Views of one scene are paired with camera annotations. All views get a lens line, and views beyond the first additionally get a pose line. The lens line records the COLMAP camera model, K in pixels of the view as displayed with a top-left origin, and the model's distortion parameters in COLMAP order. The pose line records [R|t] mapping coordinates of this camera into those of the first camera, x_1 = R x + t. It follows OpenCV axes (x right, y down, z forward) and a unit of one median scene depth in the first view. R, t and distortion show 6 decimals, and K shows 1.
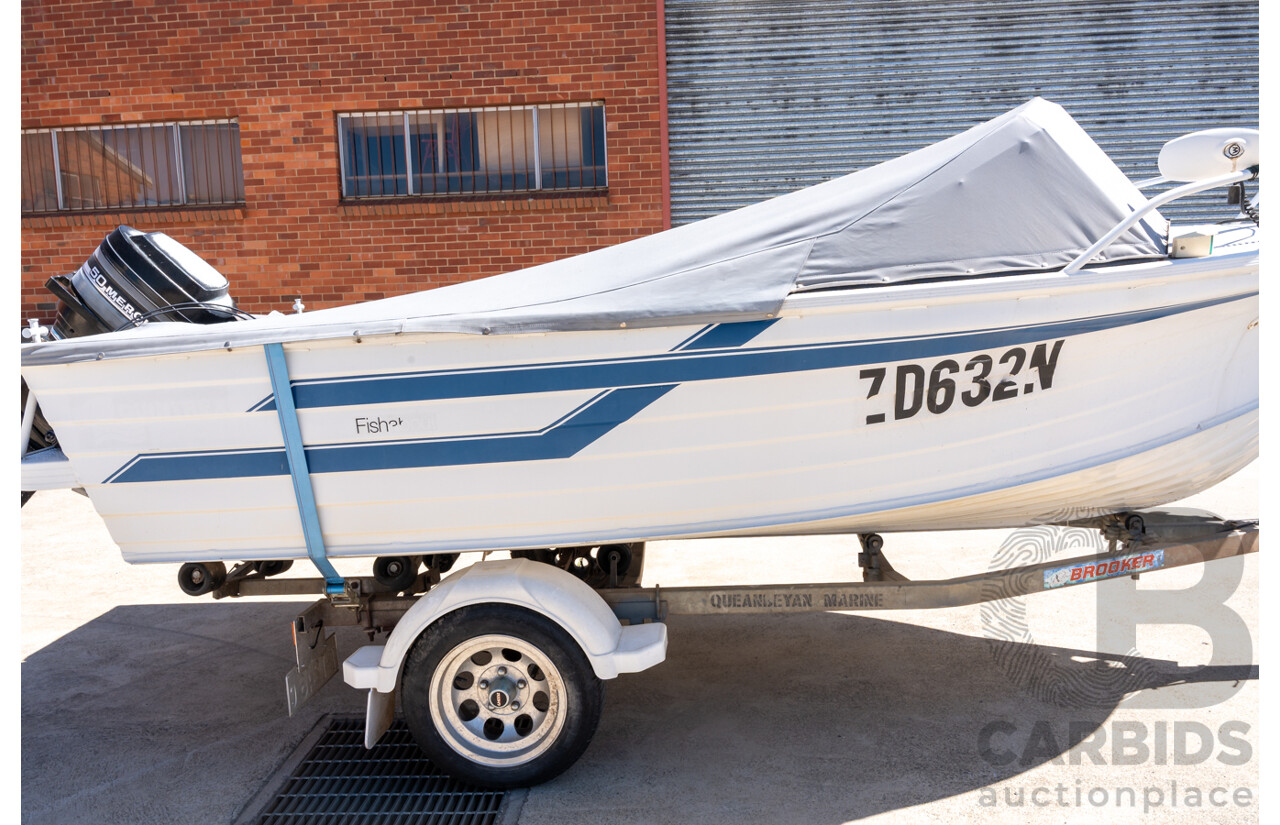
lens RADIAL K [[959.0, 0, 637.0], [0, 959.0, 408.2], [0, 0, 1]] dist [0.036104, -0.064149]
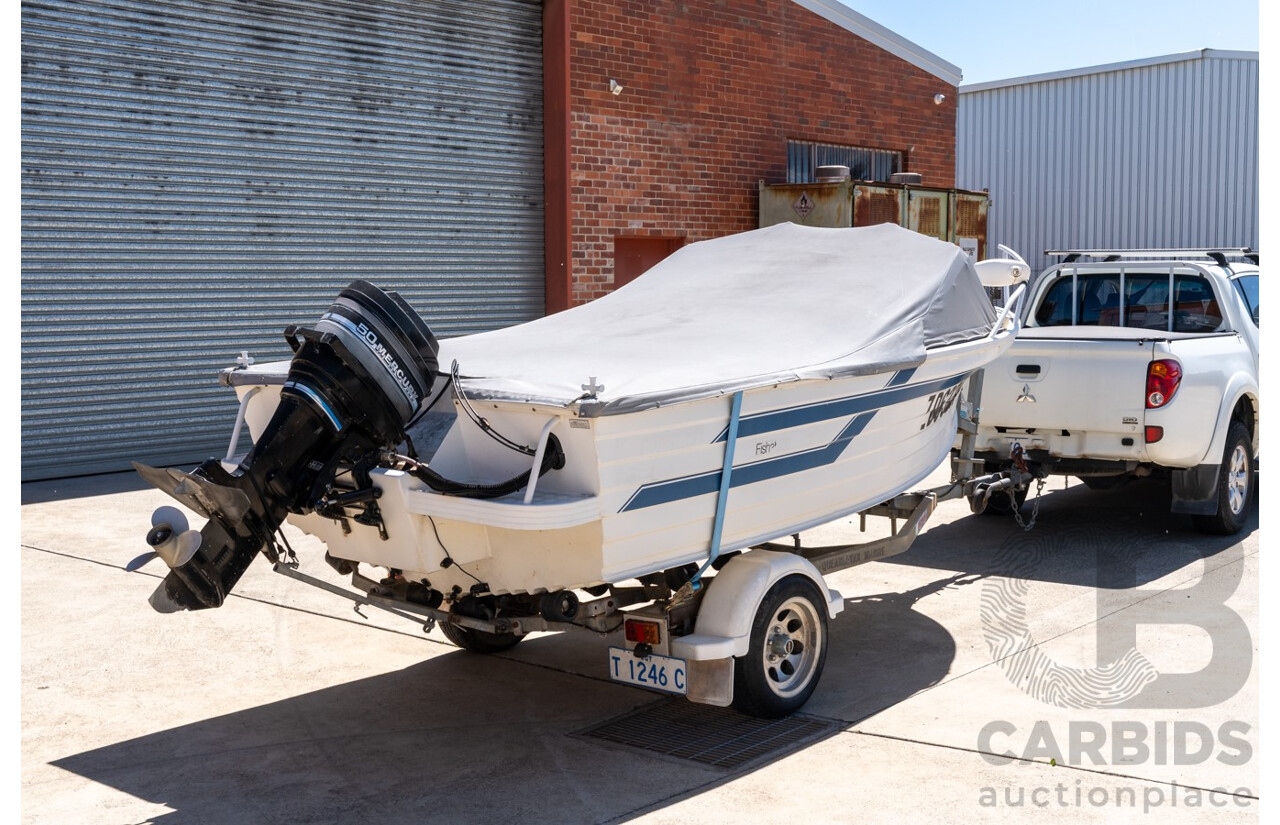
lens RADIAL K [[1573.4, 0, 634.1], [0, 1573.4, 409.0], [0, 0, 1]] dist [0.008459, 0.000000]
pose [[0.591577, -0.037157, 0.805392, -0.545663], [0.084285, 0.996314, -0.015943, -0.004434], [-0.801831, 0.077314, 0.592528, -0.045836]]
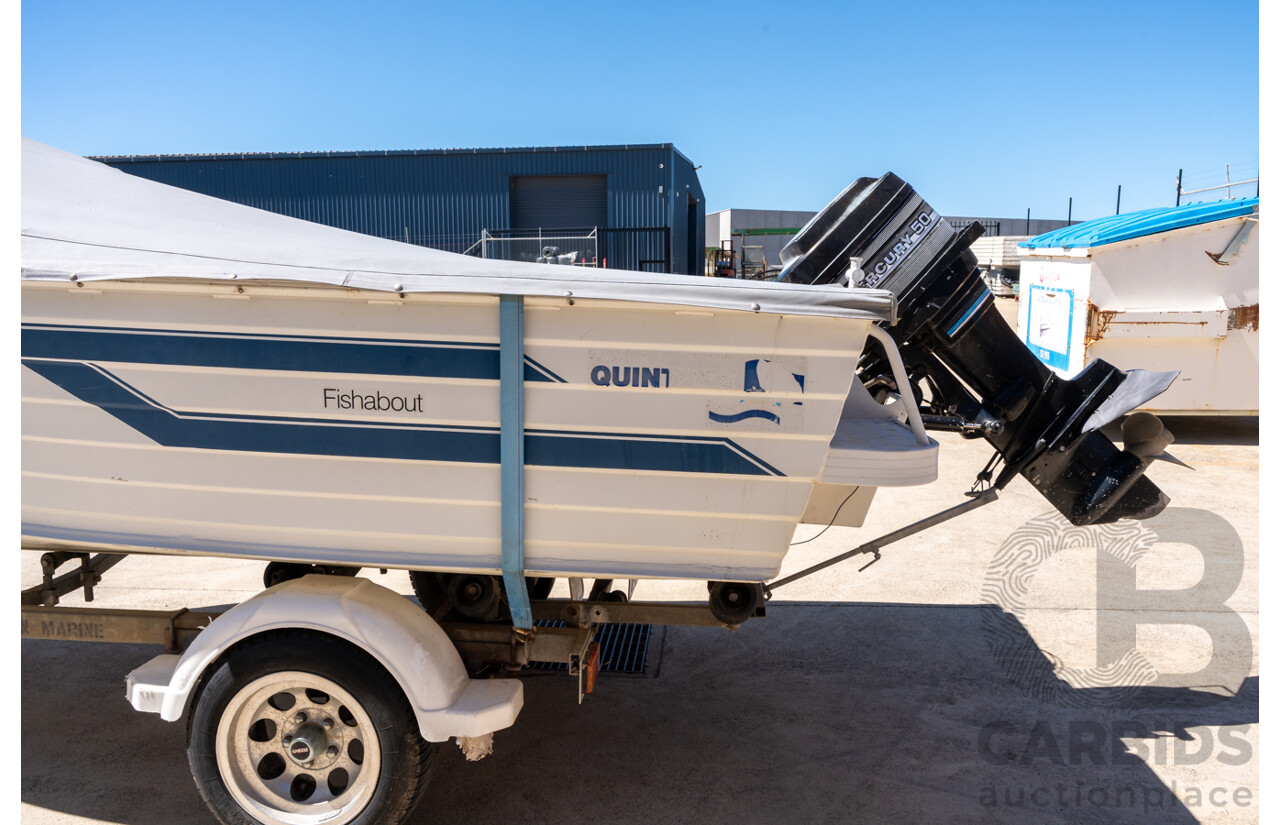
lens RADIAL K [[953.7, 0, 638.8], [0, 953.7, 412.1], [0, 0, 1]] dist [0.025209, -0.037235]
pose [[-0.998900, 0.032243, 0.034059, -0.112589], [0.039661, 0.968336, 0.246481, -0.066986], [-0.025033, 0.247560, -0.968549, 0.618109]]
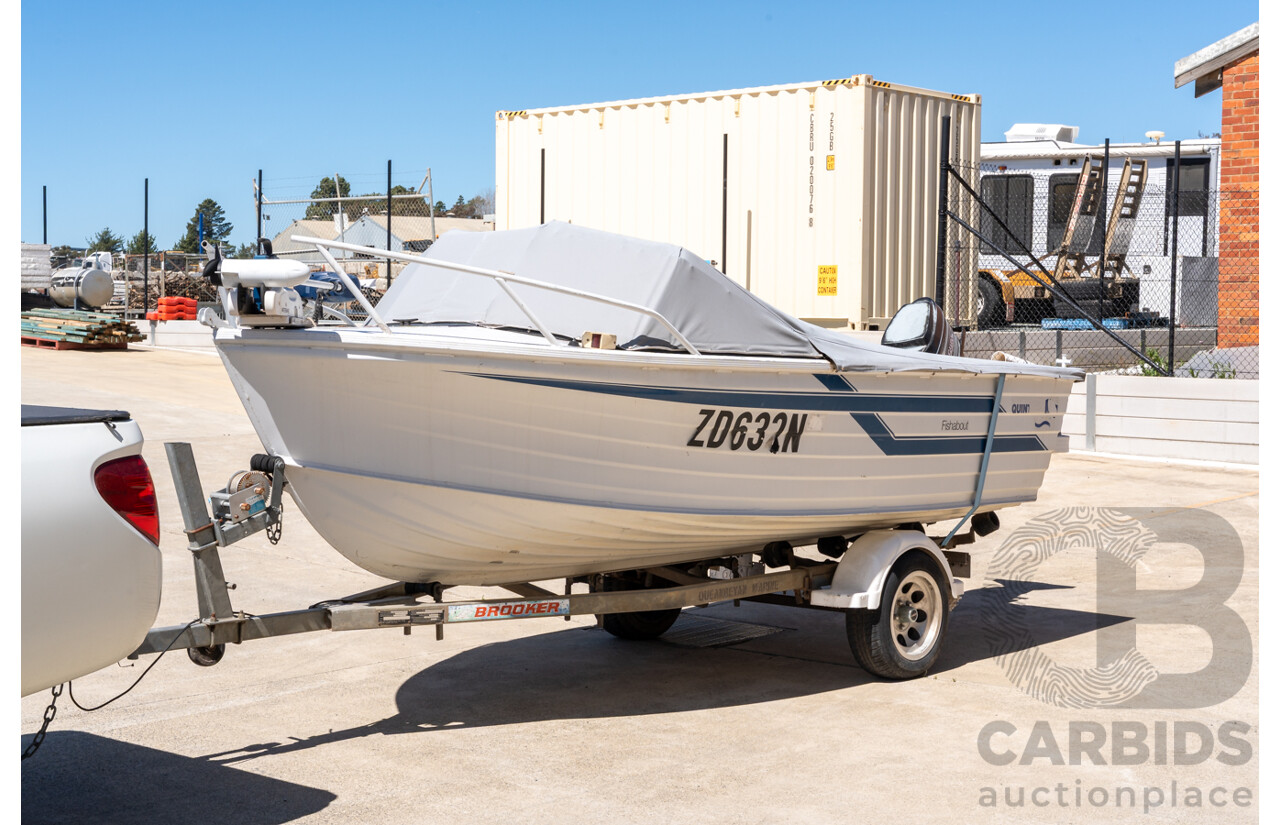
lens RADIAL K [[1855.2, 0, 642.2], [0, 1855.2, 411.9], [0, 0, 1]] dist [0.004509, 0.000000]
pose [[-0.625993, 0.073551, -0.776352, 0.650283], [-0.078388, 0.984565, 0.156483, -0.142343], [0.775879, 0.158814, -0.610565, 0.808038]]
